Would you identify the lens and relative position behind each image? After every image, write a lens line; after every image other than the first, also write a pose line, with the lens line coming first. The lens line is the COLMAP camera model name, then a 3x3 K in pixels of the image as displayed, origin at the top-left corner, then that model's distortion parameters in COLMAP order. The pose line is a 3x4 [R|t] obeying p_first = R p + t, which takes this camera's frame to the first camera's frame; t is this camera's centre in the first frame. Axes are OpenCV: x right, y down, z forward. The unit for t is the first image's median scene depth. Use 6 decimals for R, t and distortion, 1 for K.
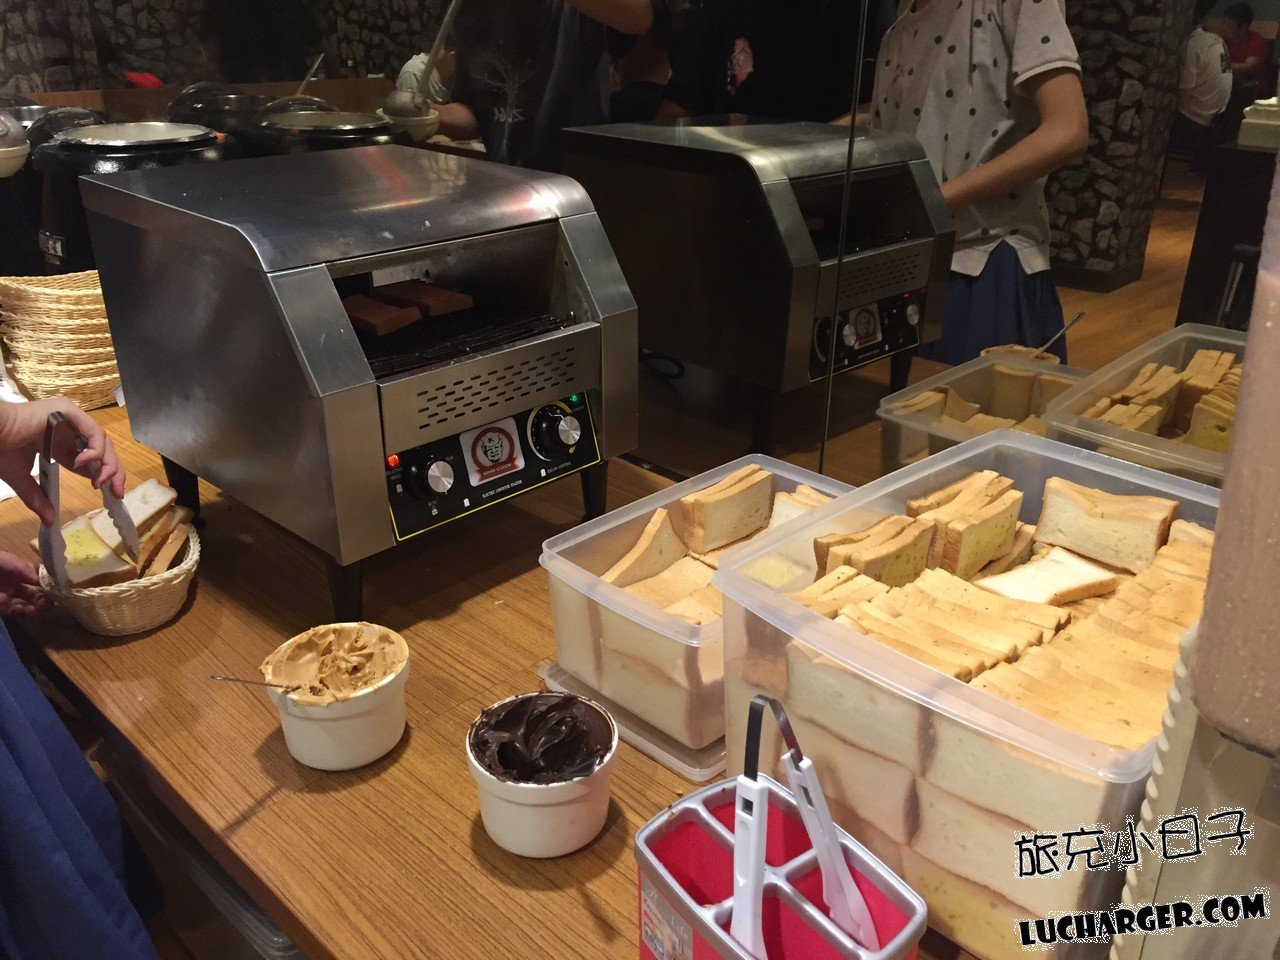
lens RADIAL K [[1137.3, 0, 637.6], [0, 1137.3, 479.3], [0, 0, 1]] dist [0.010909, 0.008528]
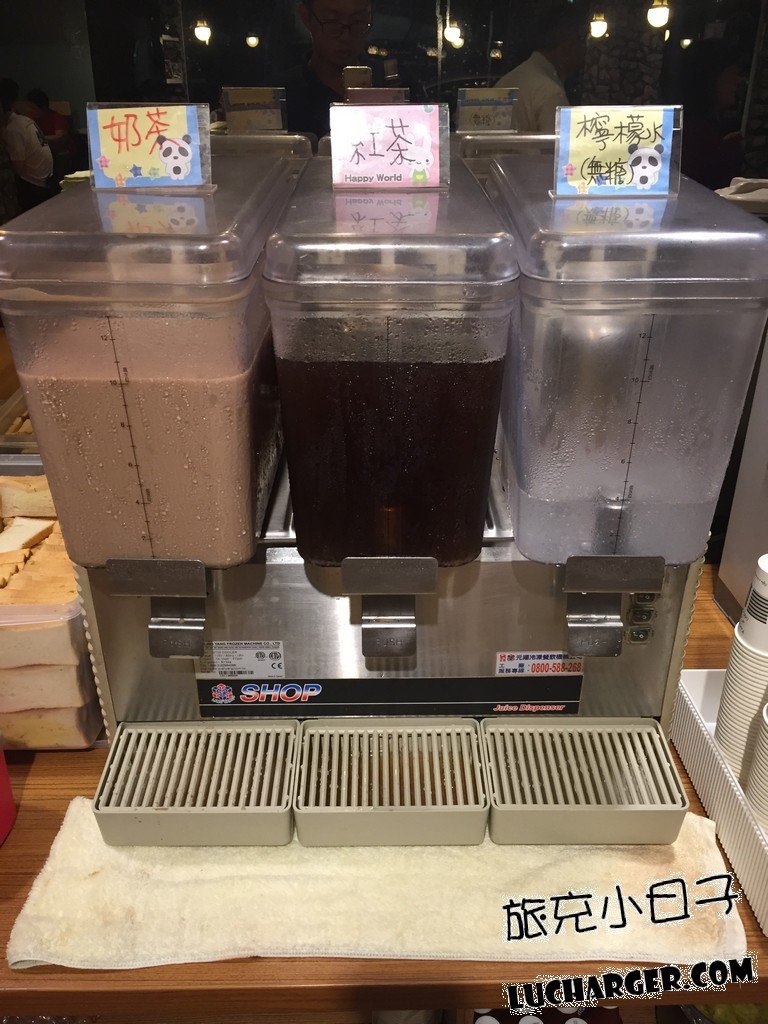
lens RADIAL K [[909.8, 0, 382.7], [0, 909.8, 511.6], [0, 0, 1]] dist [0.010909, 0.008528]
pose [[0.711303, -0.320733, 0.625443, -0.069196], [0.291953, 0.944247, 0.152187, 0.007187], [-0.639384, 0.074349, 0.765284, -0.327889]]
